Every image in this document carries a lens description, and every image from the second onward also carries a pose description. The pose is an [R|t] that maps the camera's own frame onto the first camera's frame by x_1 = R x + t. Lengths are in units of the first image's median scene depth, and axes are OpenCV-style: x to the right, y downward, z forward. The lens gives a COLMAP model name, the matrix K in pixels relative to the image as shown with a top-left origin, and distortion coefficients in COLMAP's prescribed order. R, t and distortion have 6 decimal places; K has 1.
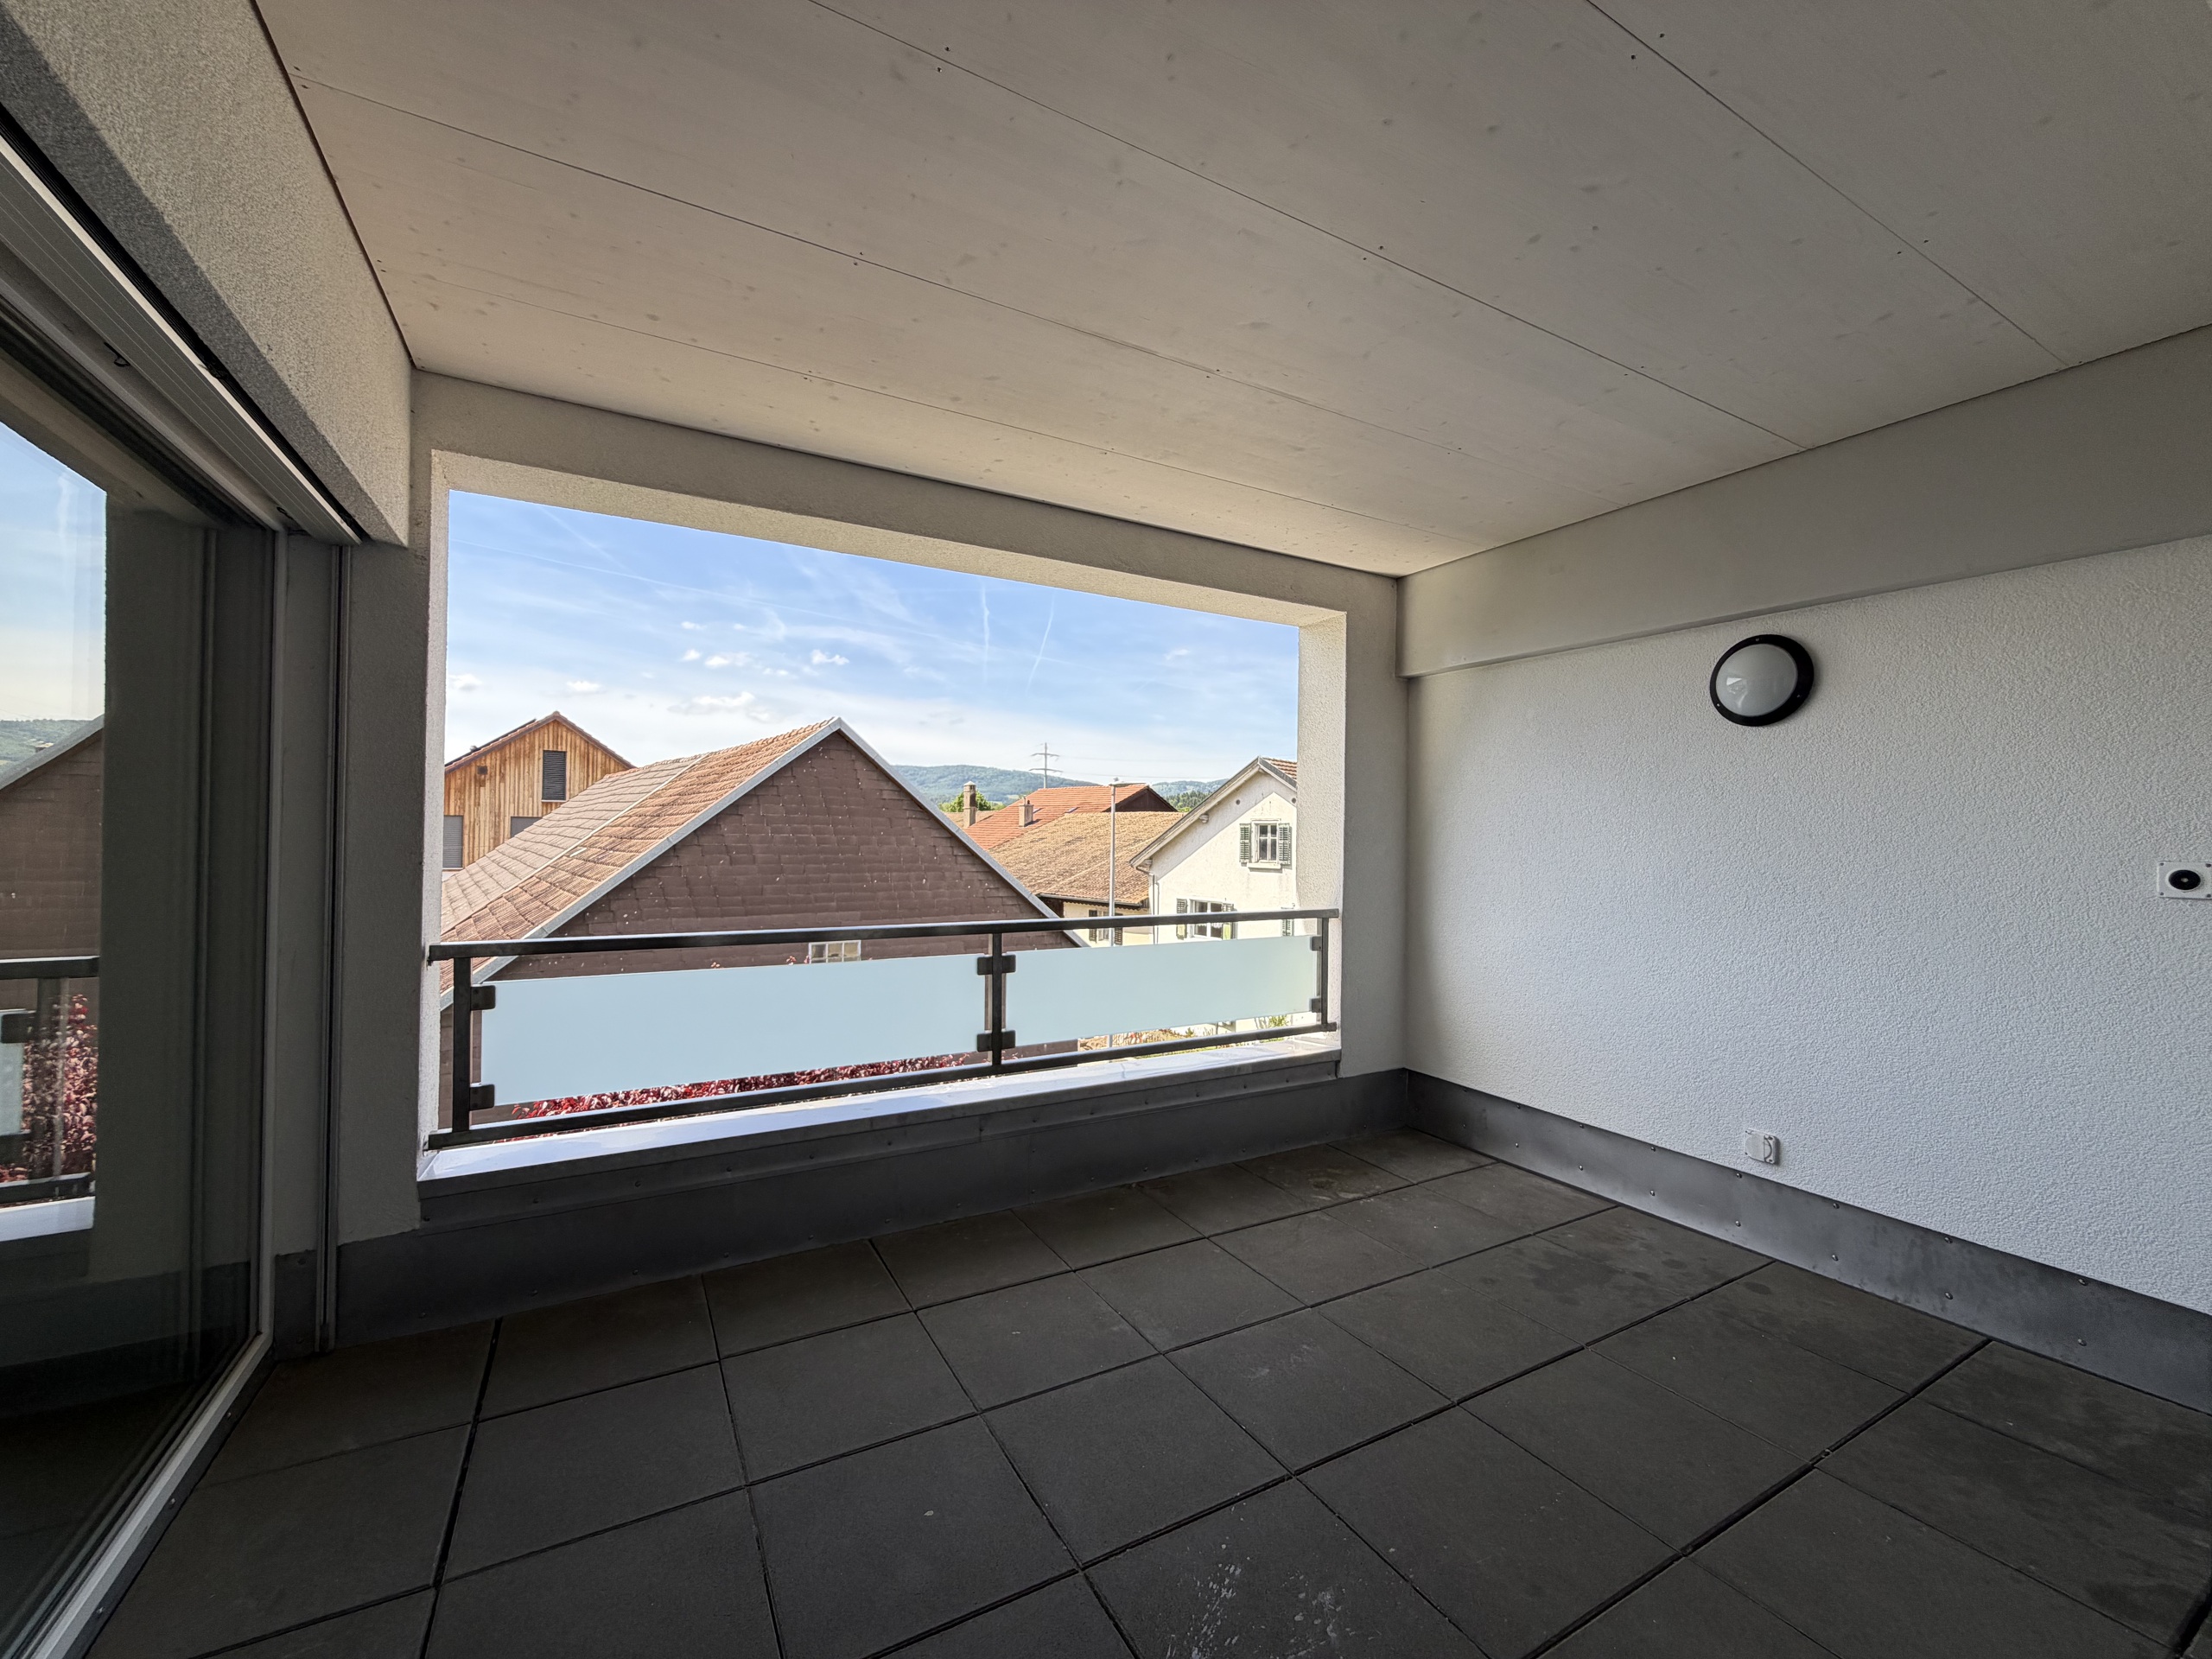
lens RADIAL K [[879.5, 0, 1106.0], [0, 879.5, 829.5], [0, 0, 1]] dist [0.000927, -0.000120]
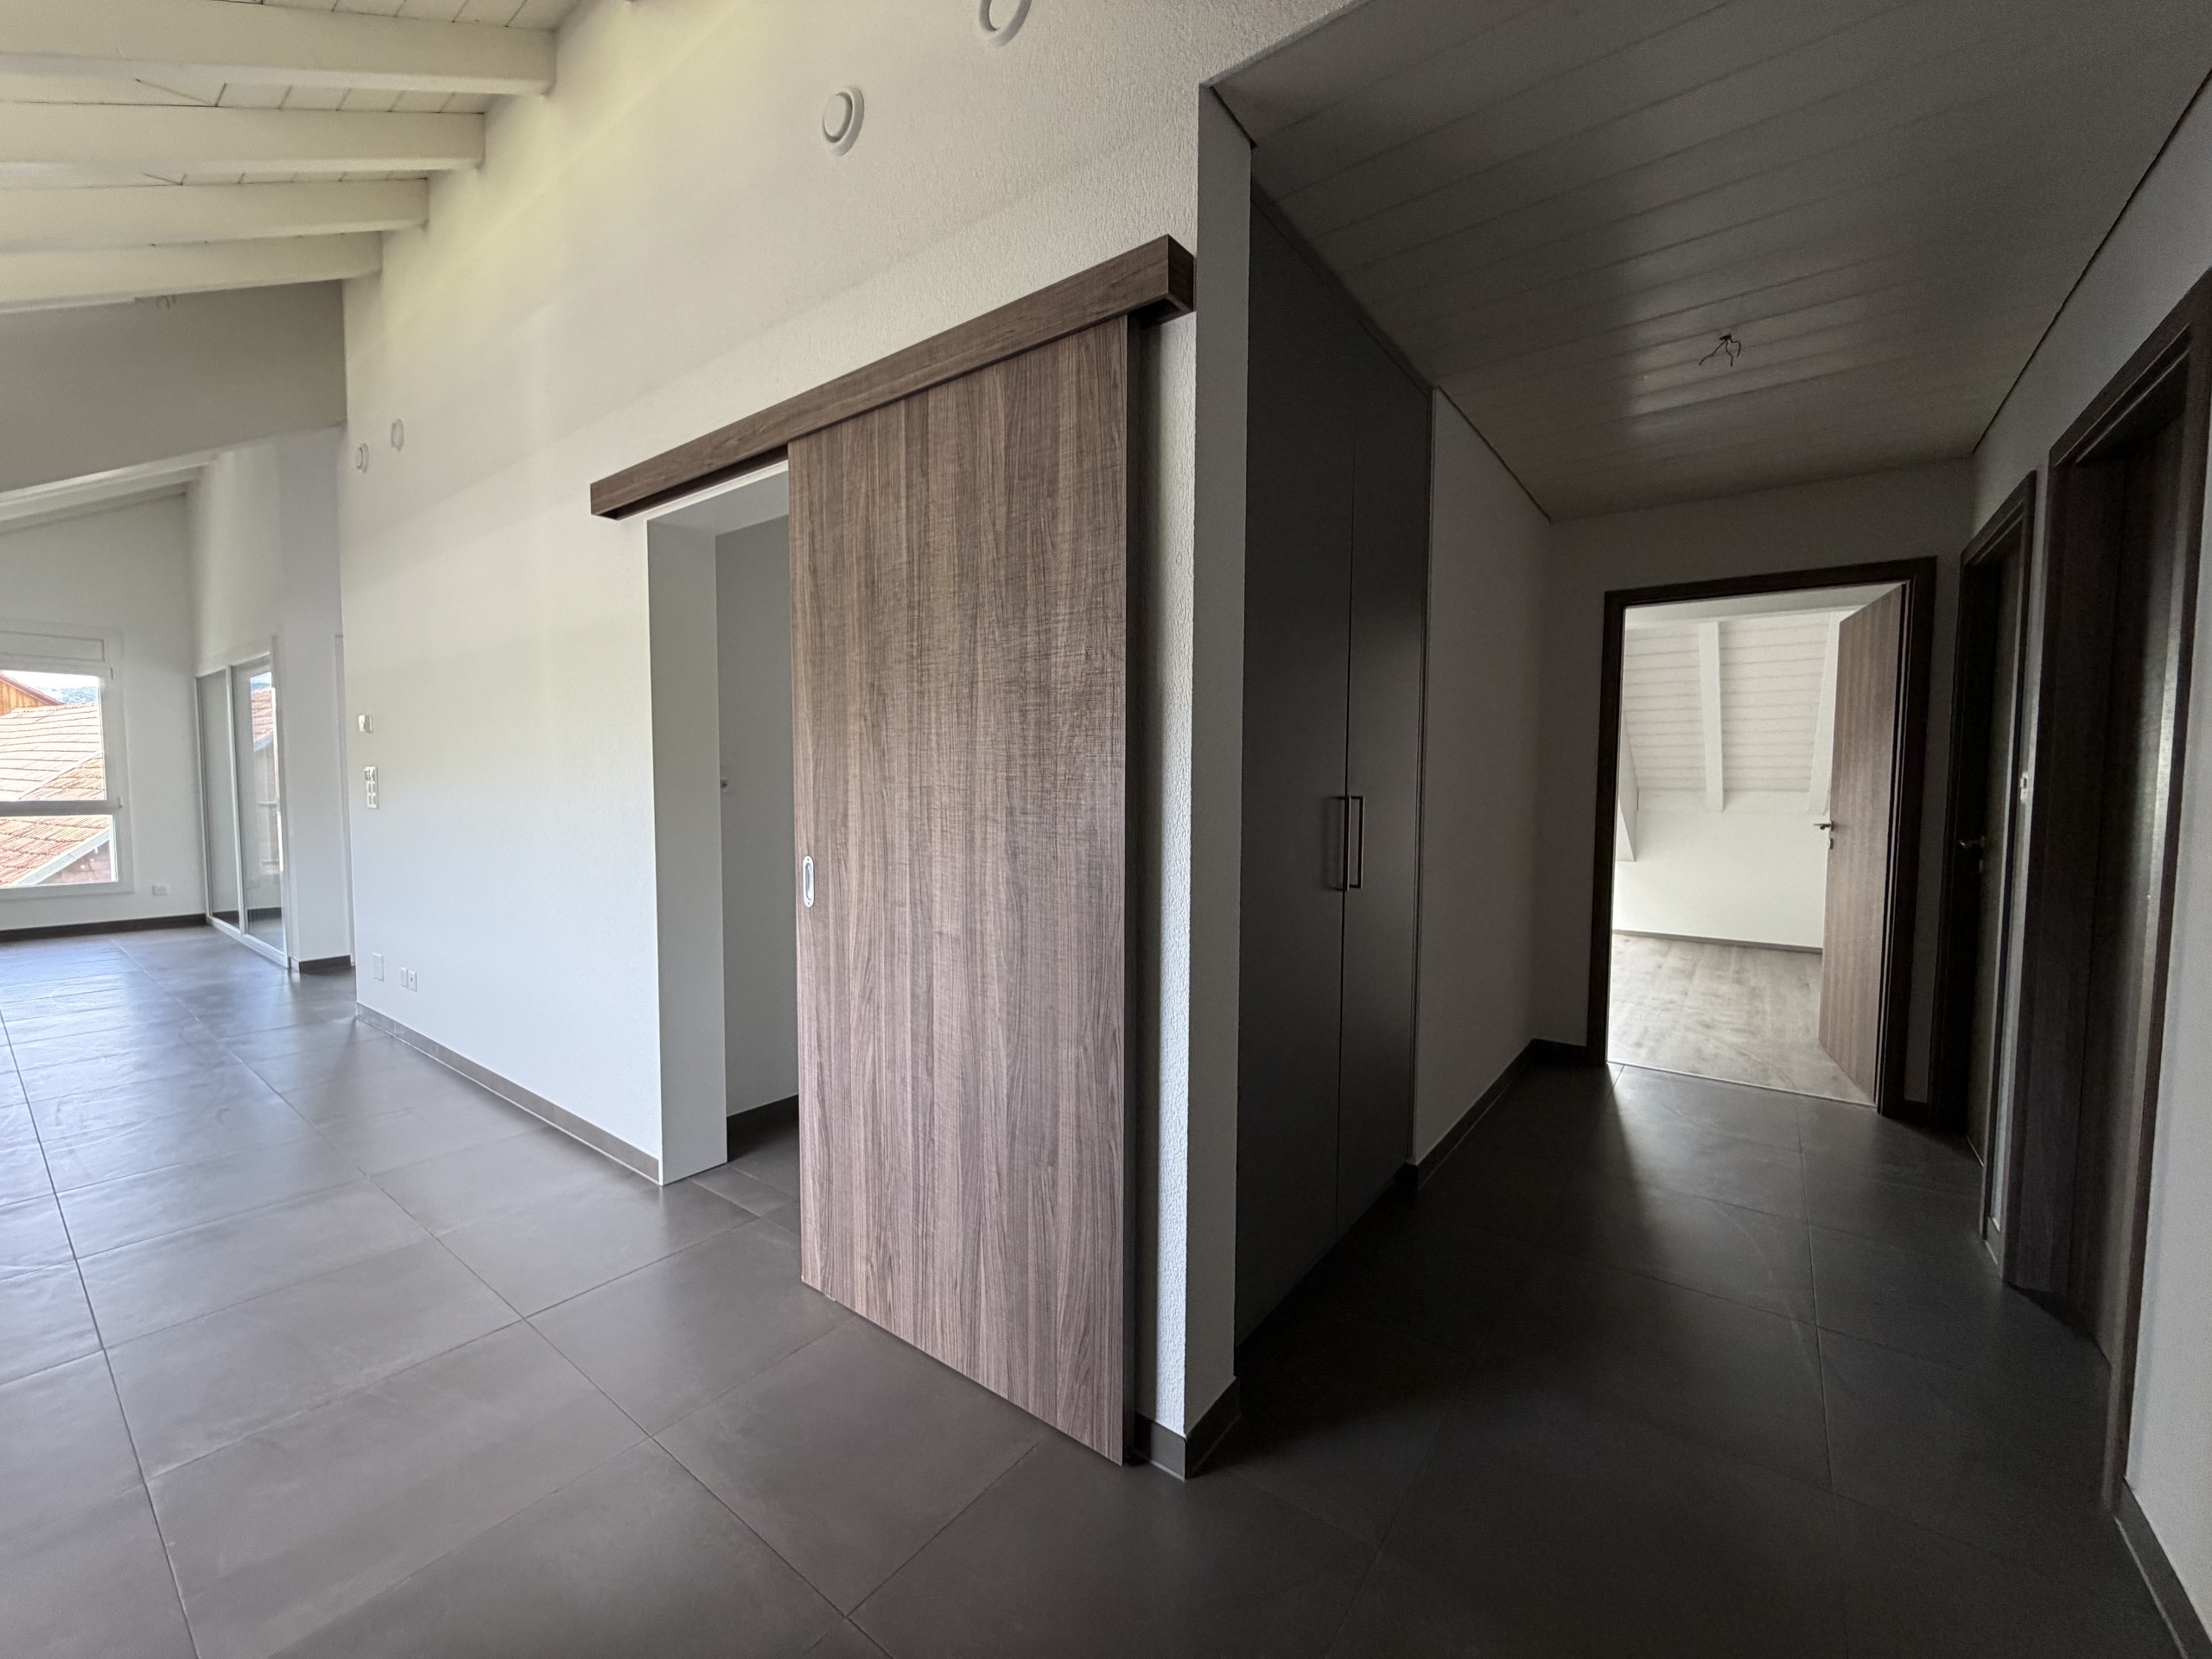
lens RADIAL K [[879.5, 0, 1106.0], [0, 879.5, 829.5], [0, 0, 1]] dist [0.000927, -0.000120]
pose [[0.913365, -0.038751, 0.405293, 0.406420], [0.008981, 0.997136, 0.075098, 0.006602], [-0.407043, -0.064952, 0.911097, -1.723609]]
